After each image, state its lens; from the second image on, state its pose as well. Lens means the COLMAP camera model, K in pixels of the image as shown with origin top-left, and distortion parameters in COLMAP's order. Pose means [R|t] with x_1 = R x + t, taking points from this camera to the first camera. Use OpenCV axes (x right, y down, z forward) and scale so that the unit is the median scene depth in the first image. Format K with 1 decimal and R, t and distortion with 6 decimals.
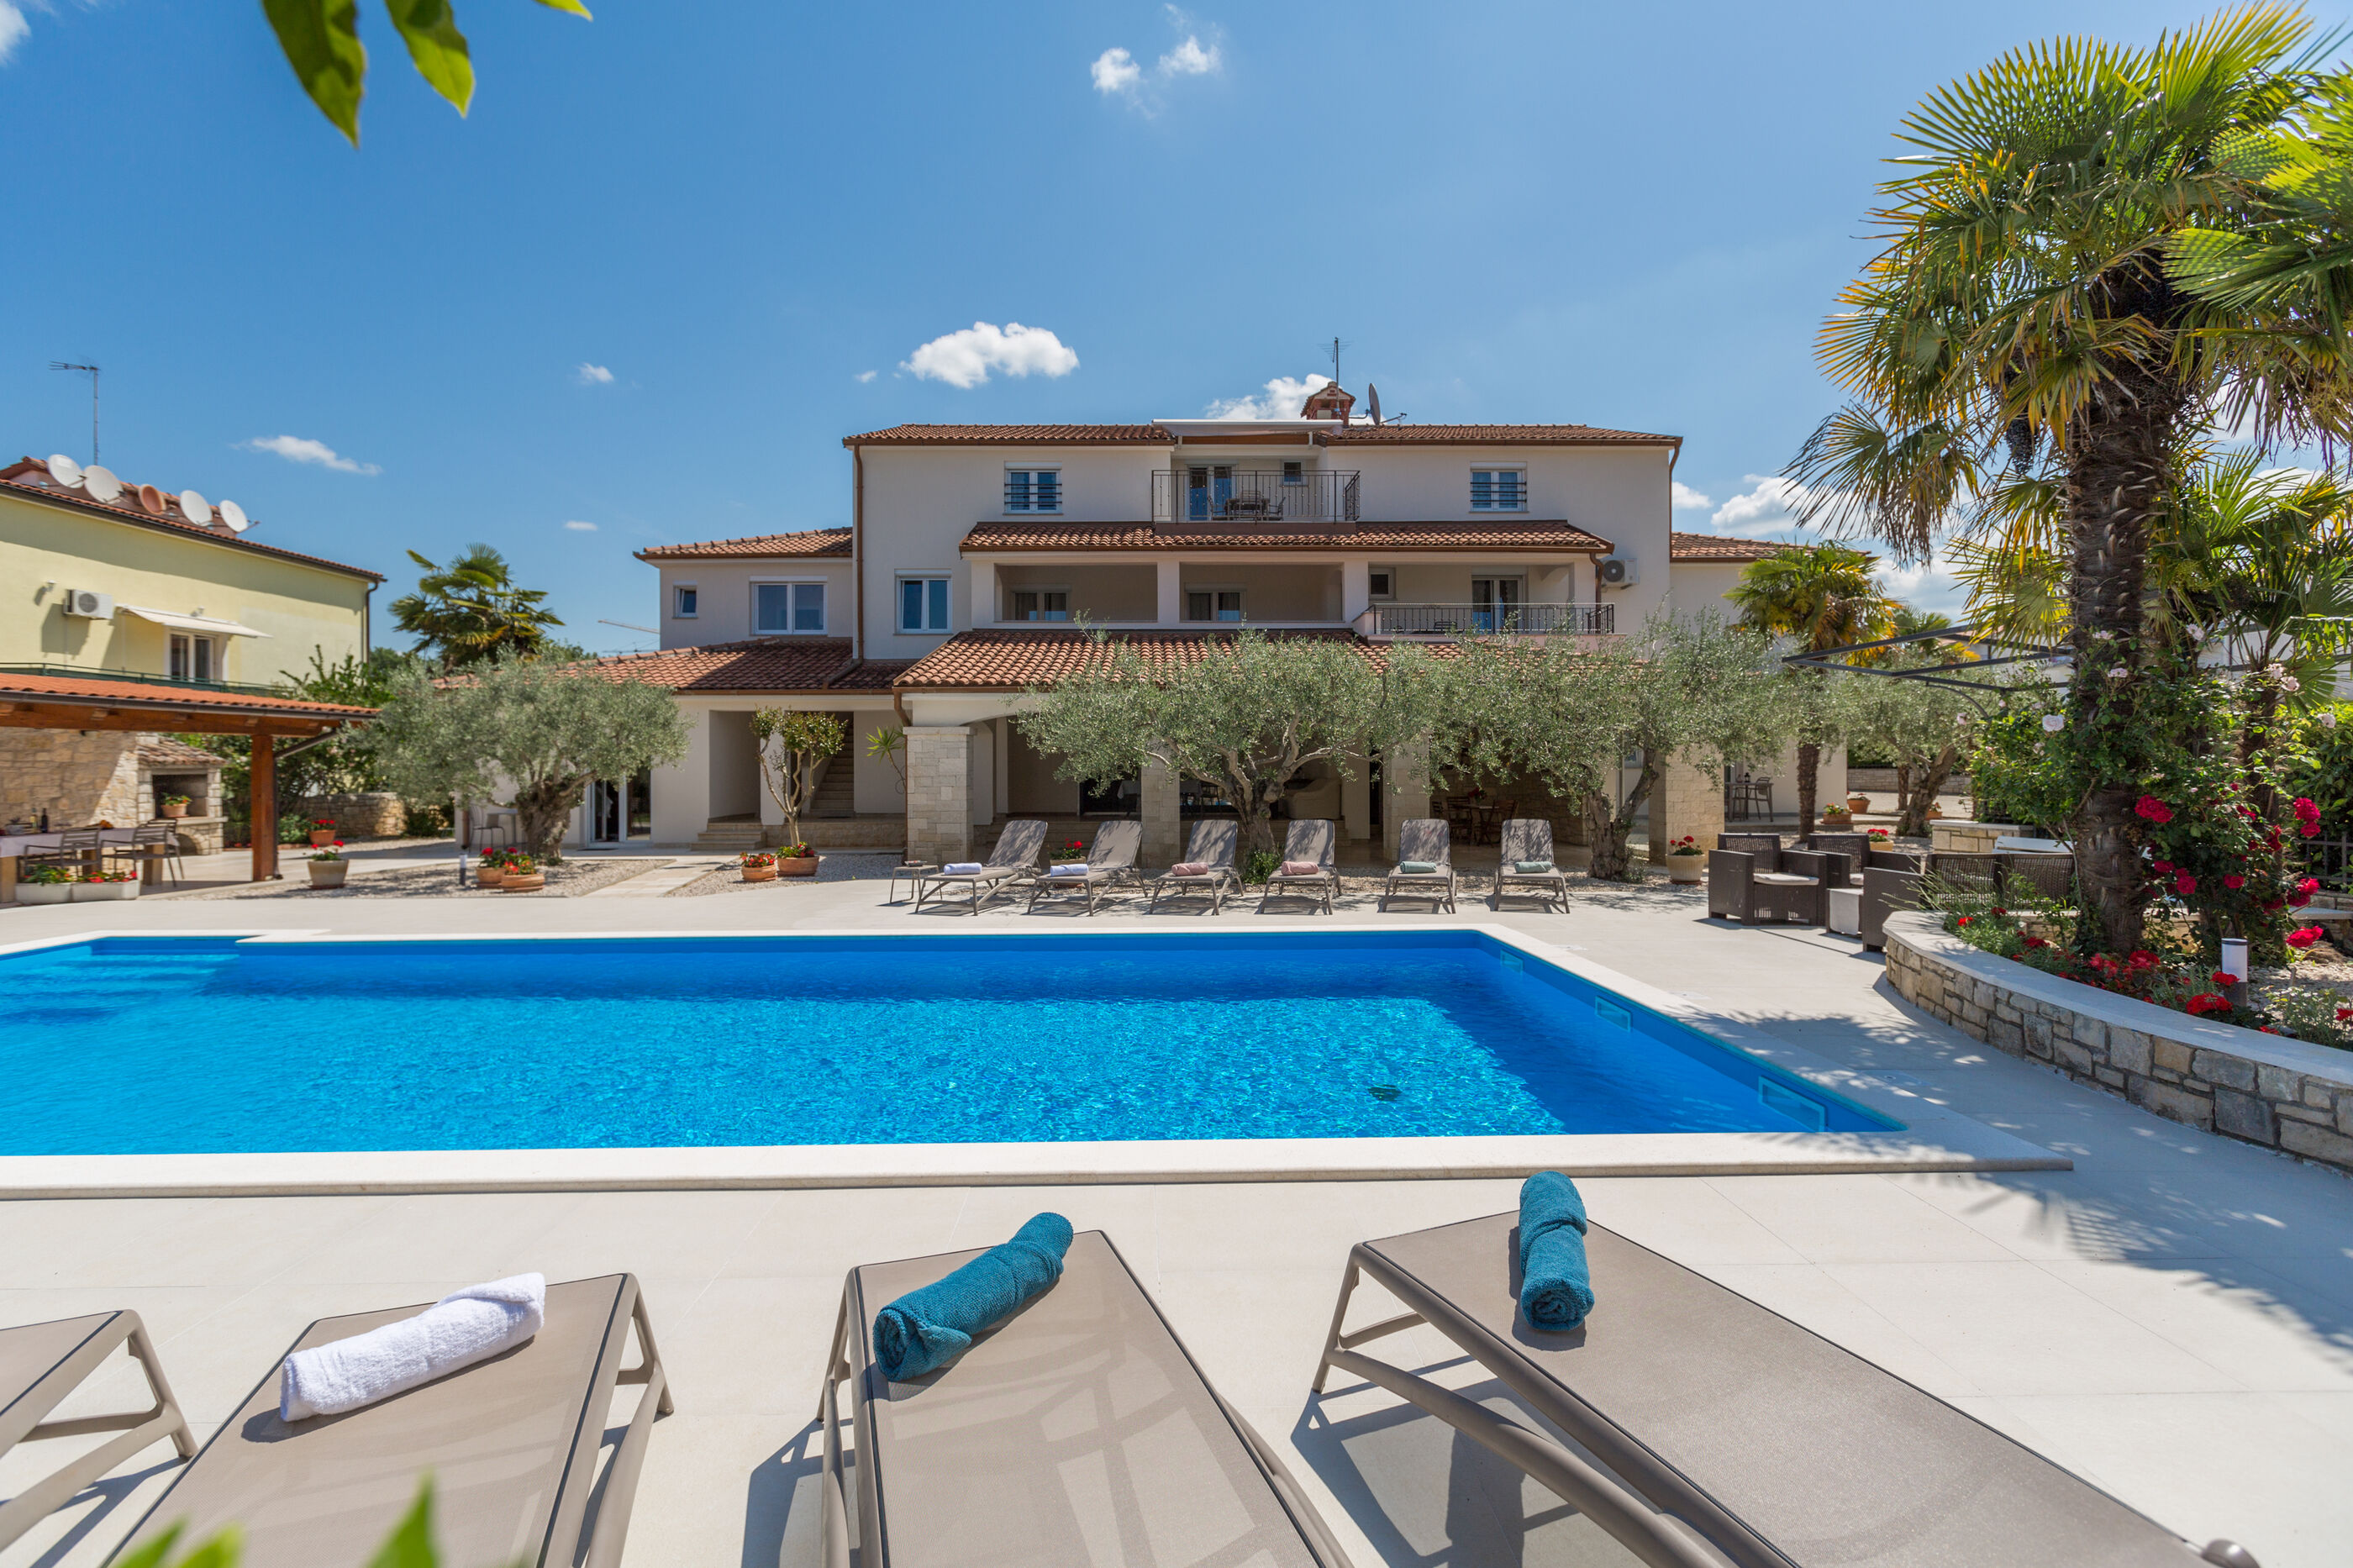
lens RADIAL K [[1037.8, 0, 1180.0], [0, 1037.8, 805.3], [0, 0, 1]] dist [-0.004853, -0.001247]
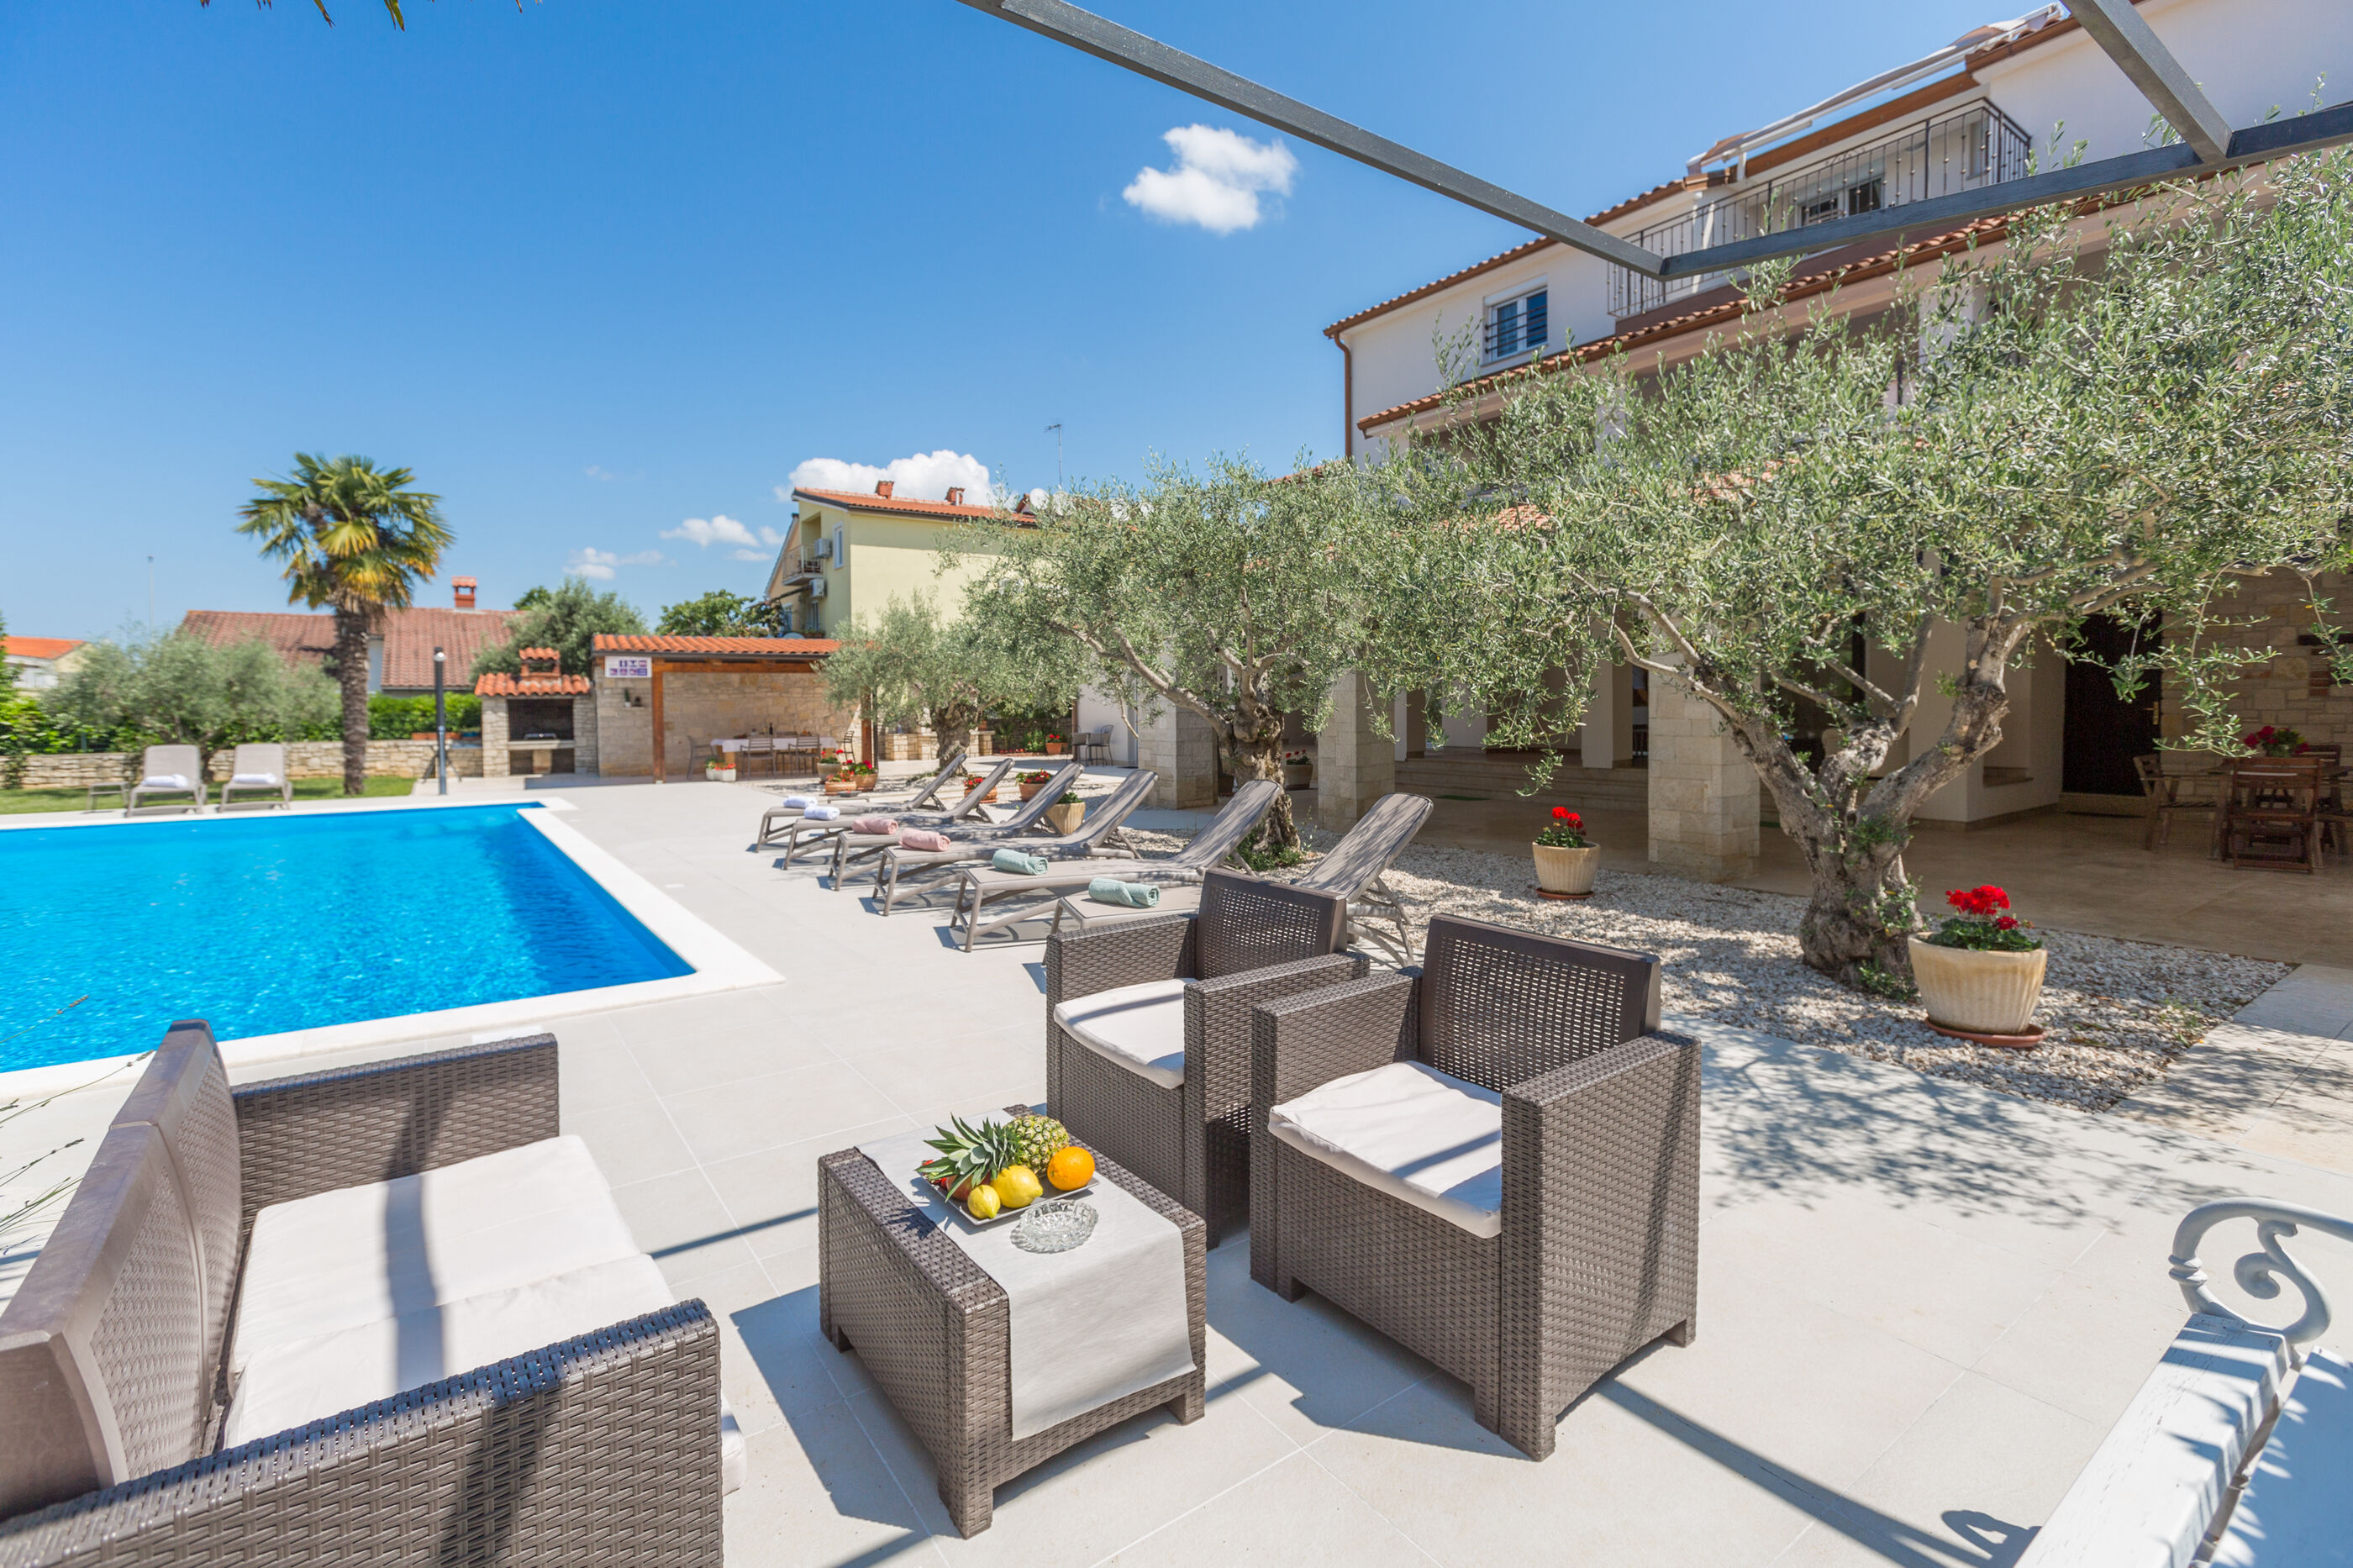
lens RADIAL K [[1037.8, 0, 1154.5], [0, 1037.8, 725.2], [0, 0, 1]] dist [-0.004853, -0.001247]
pose [[0.559714, 0.016535, -0.828521, 0.340155], [-0.021785, 0.999749, 0.005235, -0.009589], [0.828400, 0.015119, 0.559933, 0.363565]]
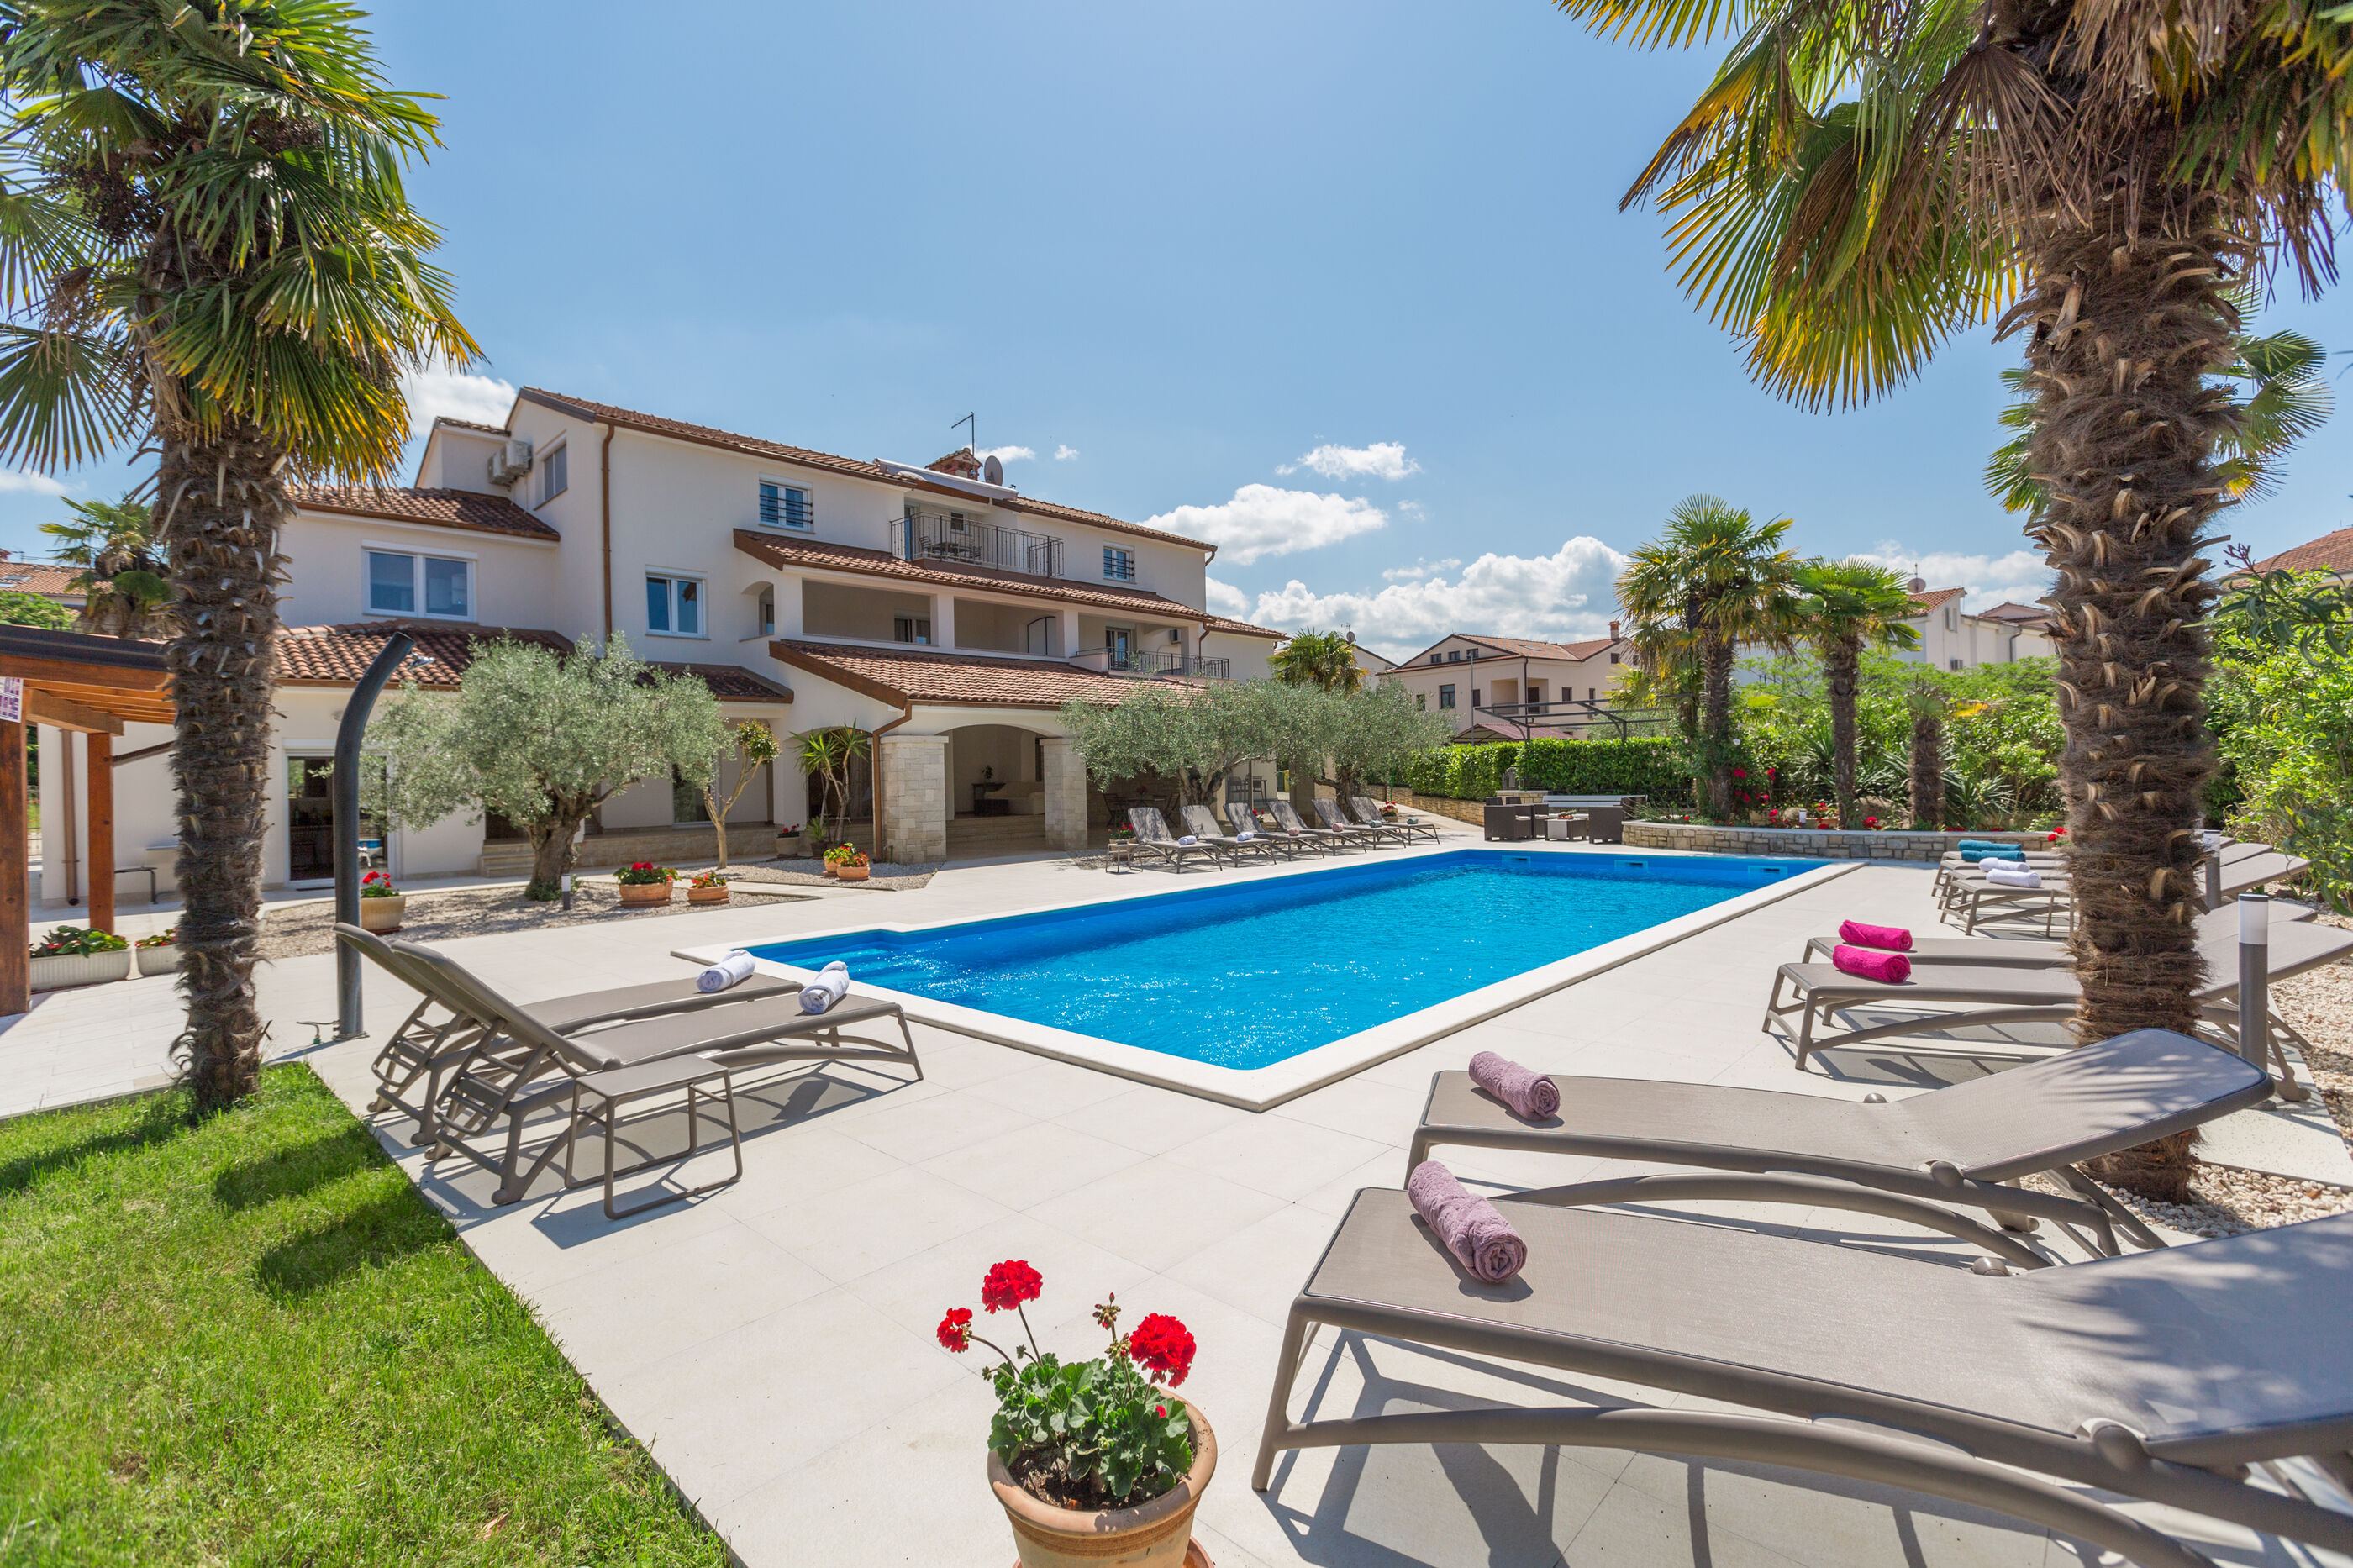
lens RADIAL K [[1037.8, 0, 1188.8], [0, 1037.8, 774.9], [0, 0, 1]] dist [-0.004853, -0.001247]
pose [[0.695879, -0.014328, 0.718016, -0.604247], [0.041557, 0.998929, -0.020343, 0.000672], [-0.716955, 0.043995, 0.695729, 0.009013]]
